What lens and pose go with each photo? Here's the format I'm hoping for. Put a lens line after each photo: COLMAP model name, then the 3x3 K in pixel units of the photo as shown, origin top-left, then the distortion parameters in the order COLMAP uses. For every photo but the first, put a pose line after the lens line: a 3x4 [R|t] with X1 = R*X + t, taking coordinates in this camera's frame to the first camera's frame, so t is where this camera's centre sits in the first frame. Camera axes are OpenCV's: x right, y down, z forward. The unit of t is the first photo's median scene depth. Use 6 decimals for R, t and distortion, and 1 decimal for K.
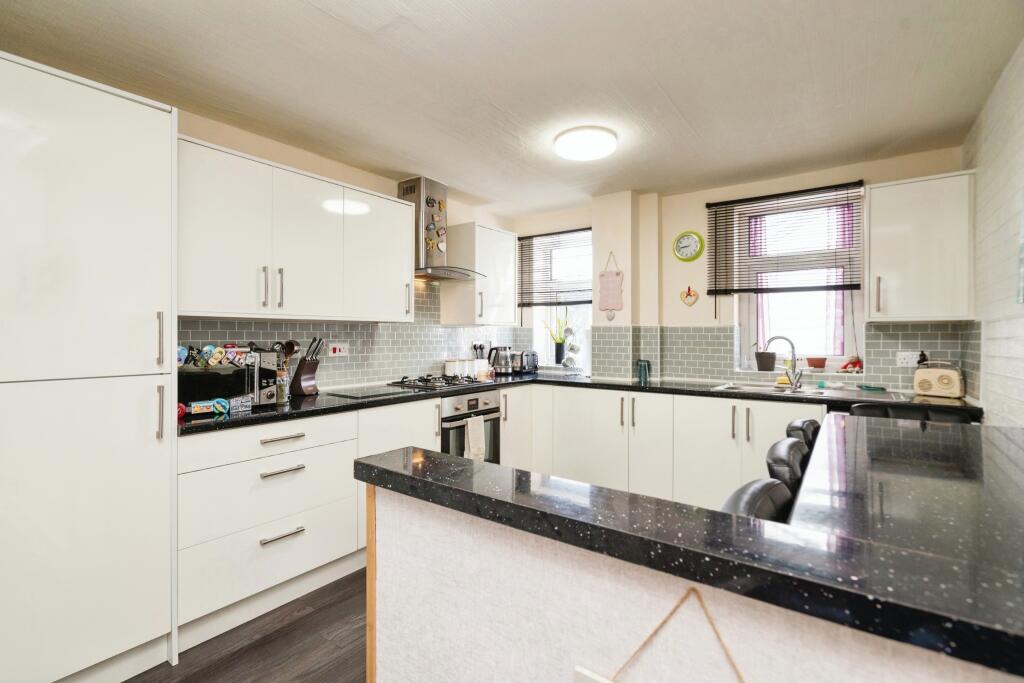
lens RADIAL K [[487.1, 0, 519.6], [0, 487.1, 340.3], [0, 0, 1]] dist [-0.005768, -0.000121]
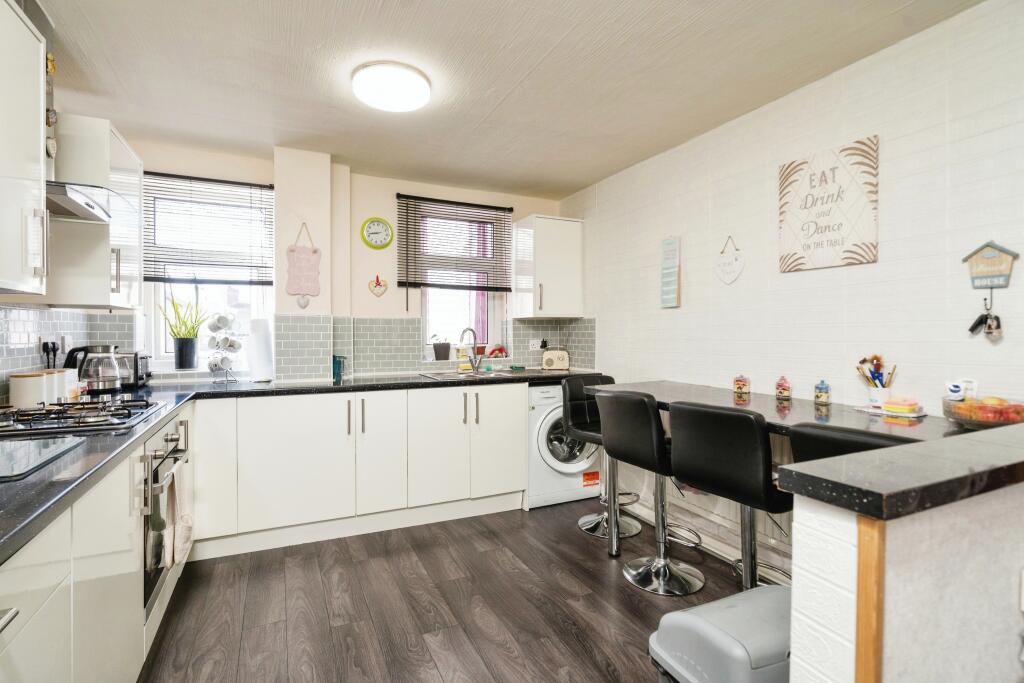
lens RADIAL K [[487.1, 0, 521.3], [0, 487.1, 331.8], [0, 0, 1]] dist [-0.005768, -0.000121]
pose [[0.464208, -0.004472, 0.885715, -0.374418], [0.008144, 0.999967, 0.000781, 0.000264], [-0.885689, 0.006851, 0.464229, 0.325375]]
